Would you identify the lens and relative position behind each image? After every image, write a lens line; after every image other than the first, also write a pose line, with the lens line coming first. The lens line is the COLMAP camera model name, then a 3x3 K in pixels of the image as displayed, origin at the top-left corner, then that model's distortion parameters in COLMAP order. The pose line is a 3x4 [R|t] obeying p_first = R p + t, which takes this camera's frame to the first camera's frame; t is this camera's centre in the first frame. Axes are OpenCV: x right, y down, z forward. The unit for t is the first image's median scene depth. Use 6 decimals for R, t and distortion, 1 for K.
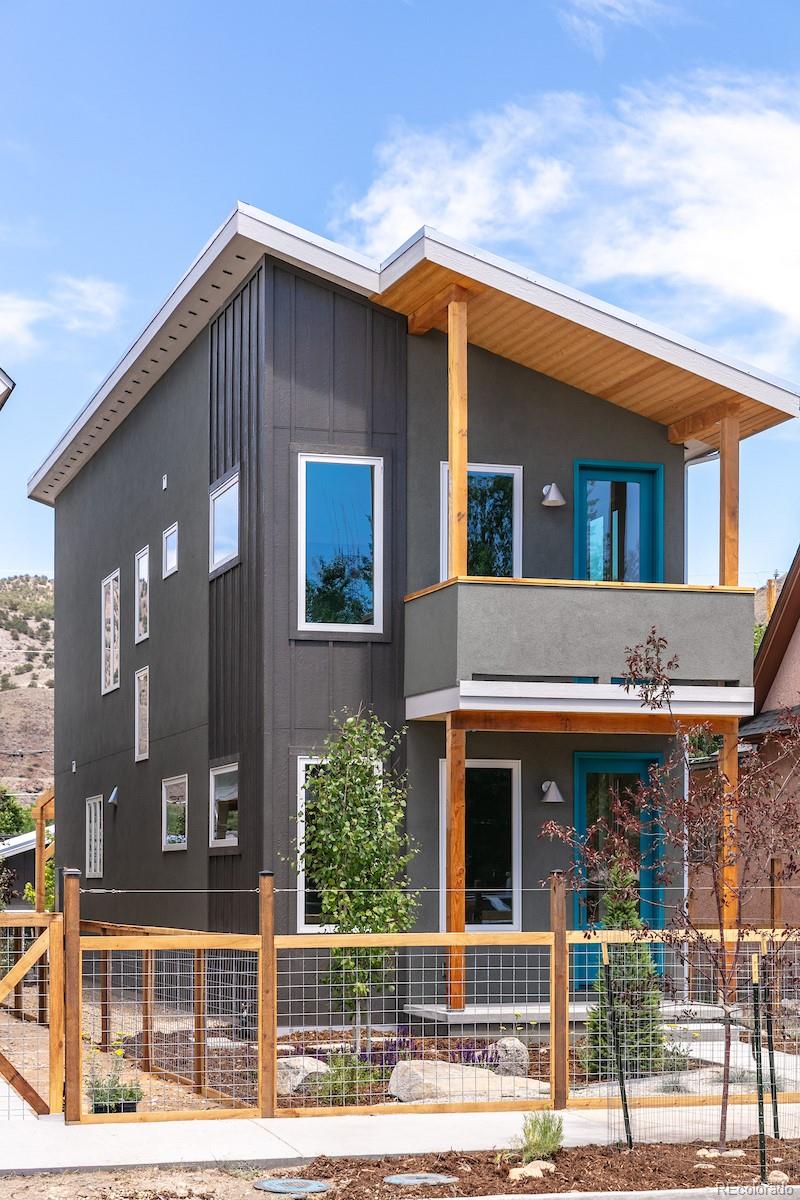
lens RADIAL K [[2277.0, 0, 402.3], [0, 2277.0, 849.4], [0, 0, 1]] dist [0.041450, 0.189171]
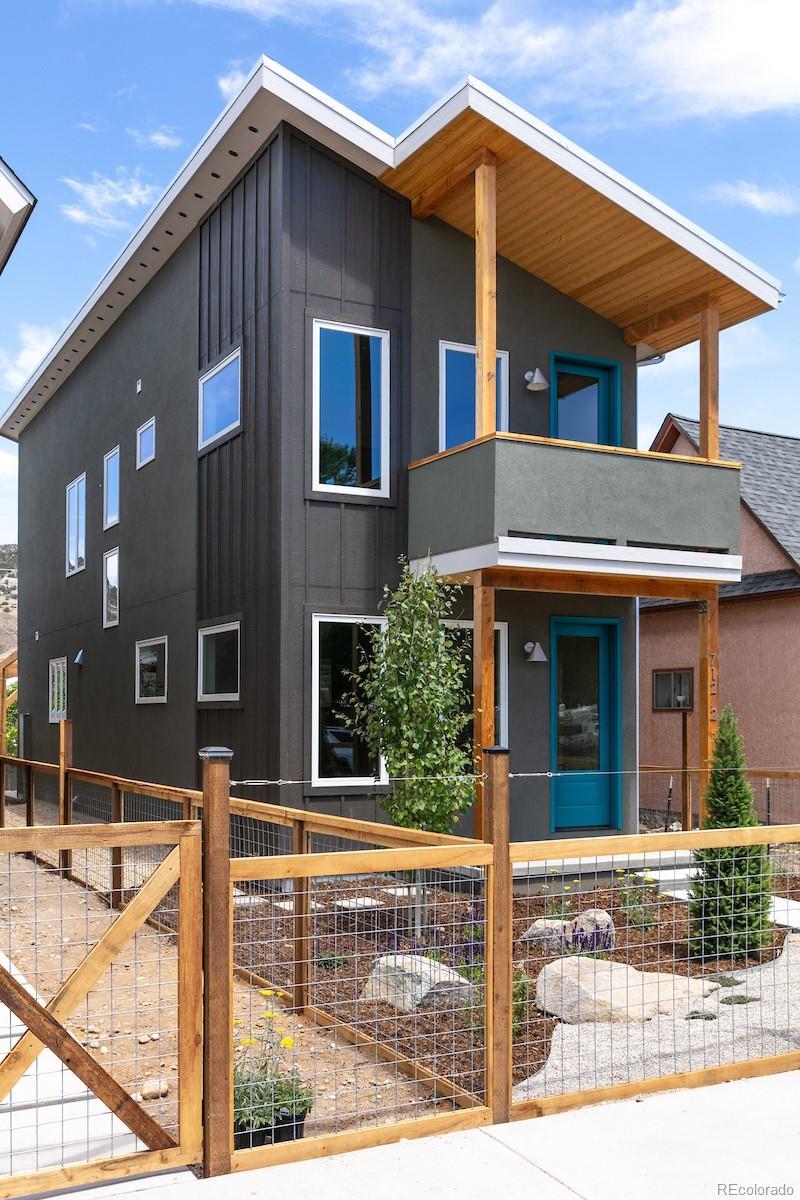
lens RADIAL K [[1176.9, 0, 393.6], [0, 1176.9, 698.7], [0, 0, 1]] dist [0.004142, -0.007115]
pose [[0.982232, 0.003661, 0.187635, -0.108919], [-0.003914, 0.999992, 0.000982, -0.003319], [-0.187629, -0.001699, 0.982238, 0.473522]]
